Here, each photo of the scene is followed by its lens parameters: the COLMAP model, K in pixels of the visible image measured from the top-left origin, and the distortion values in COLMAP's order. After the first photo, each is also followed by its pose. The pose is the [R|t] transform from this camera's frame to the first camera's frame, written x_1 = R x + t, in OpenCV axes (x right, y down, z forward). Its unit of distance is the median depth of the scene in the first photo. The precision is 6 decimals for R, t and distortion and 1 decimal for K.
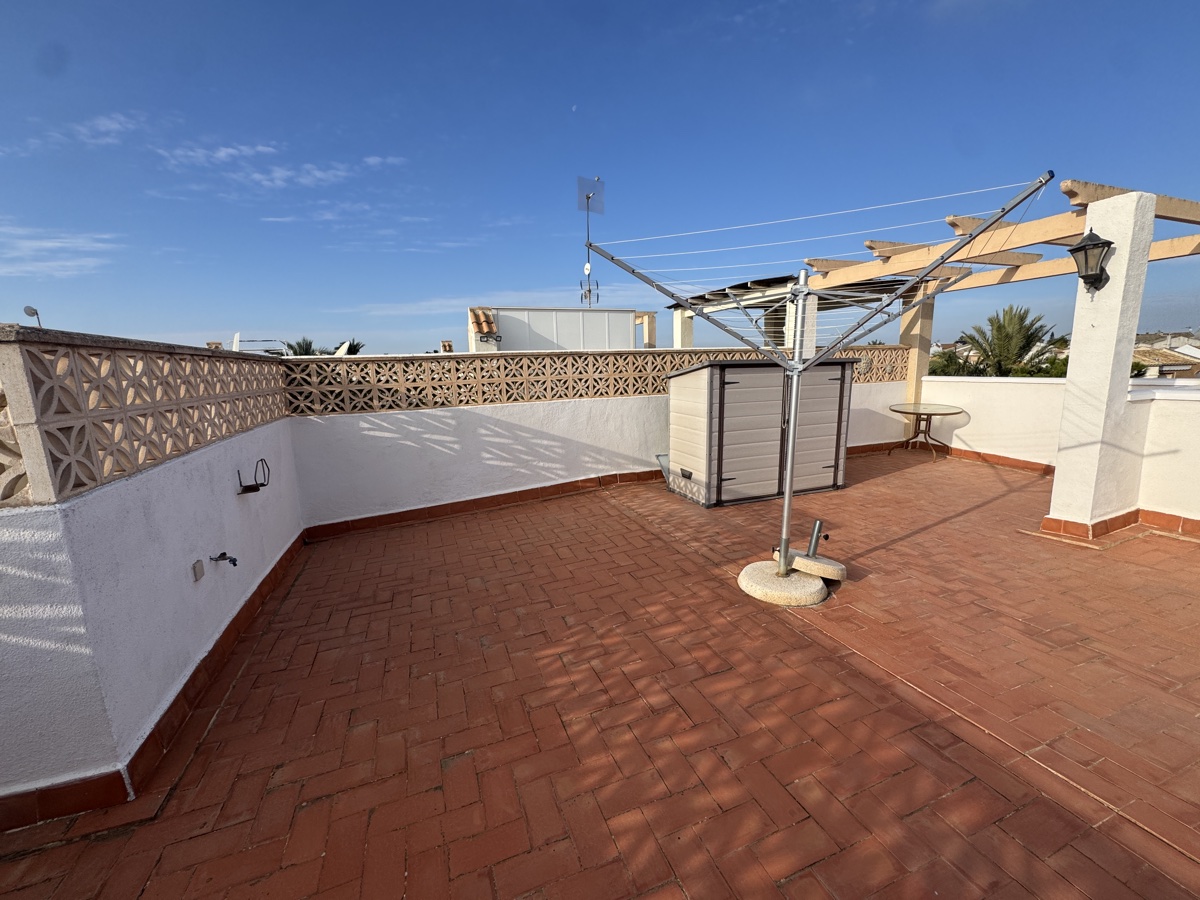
lens RADIAL K [[477.5, 0, 600.0], [0, 477.5, 450.0], [0, 0, 1]] dist [-0.004694, 0.000591]
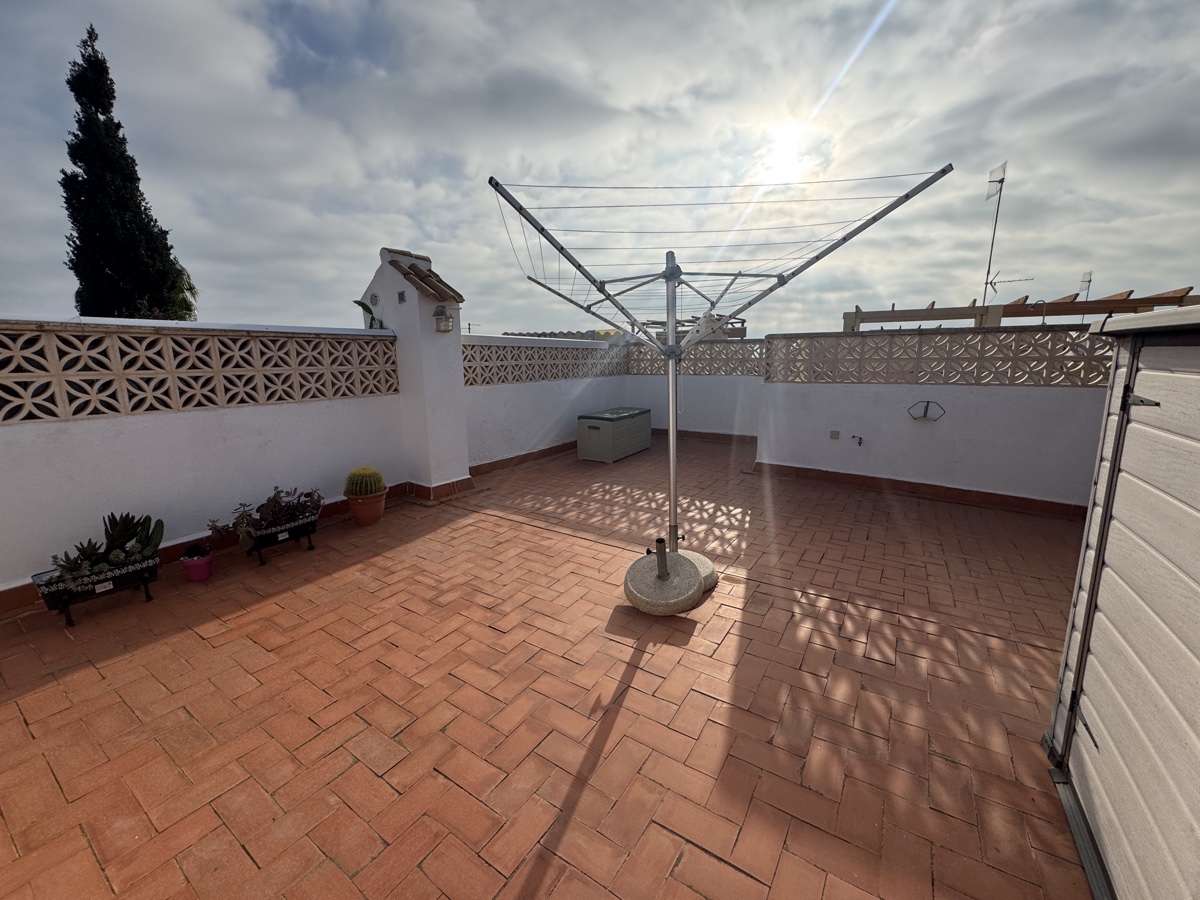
lens RADIAL K [[477.5, 0, 600.0], [0, 477.5, 450.0], [0, 0, 1]] dist [-0.004694, 0.000591]
pose [[-0.802001, 0.150862, -0.577958, 0.685268], [-0.068056, 0.938202, 0.339332, -0.186110], [0.593434, 0.311478, -0.742171, 1.032932]]
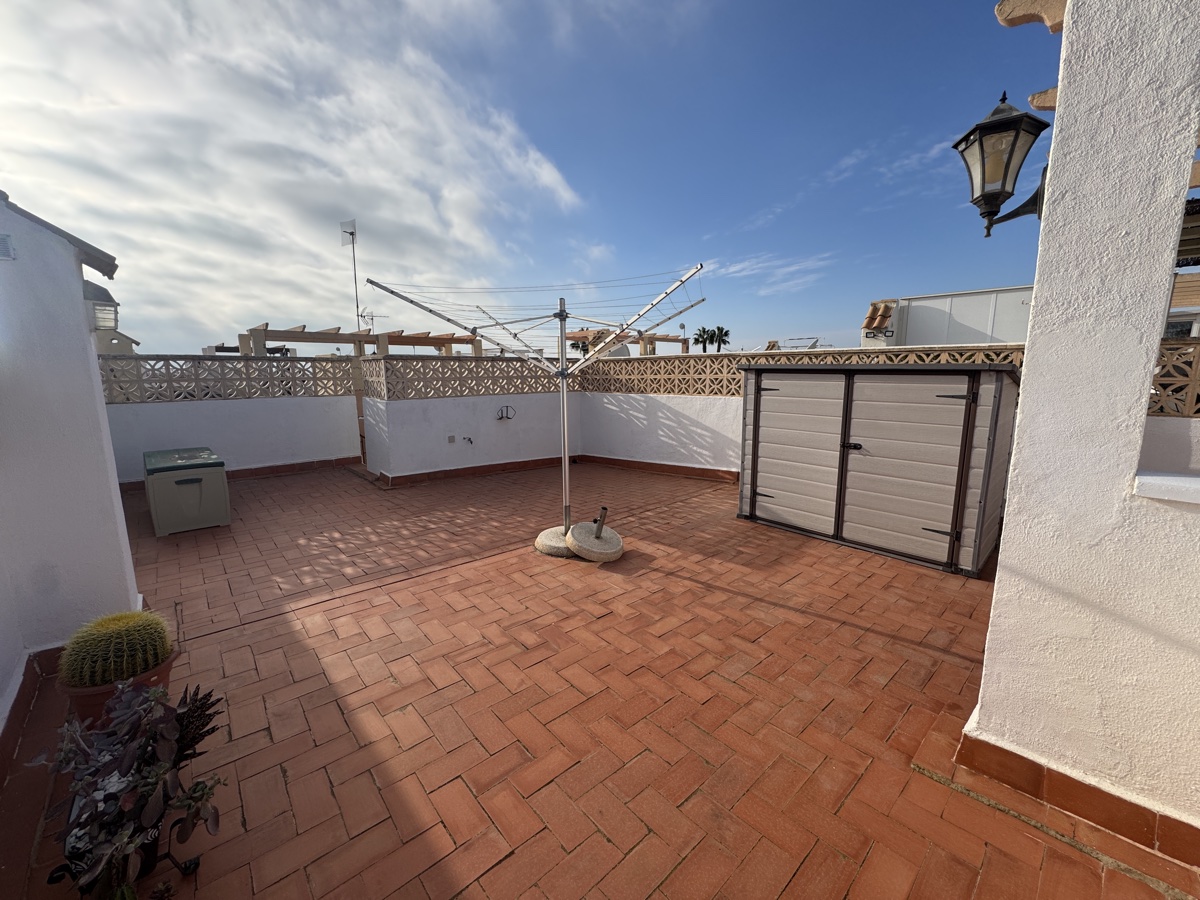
lens RADIAL K [[477.5, 0, 600.0], [0, 477.5, 450.0], [0, 0, 1]] dist [-0.004694, 0.000591]
pose [[0.366090, 0.180876, -0.912832, 1.014935], [-0.164863, 0.978018, 0.127674, -0.091638], [0.915859, 0.103752, 0.387863, 0.367149]]
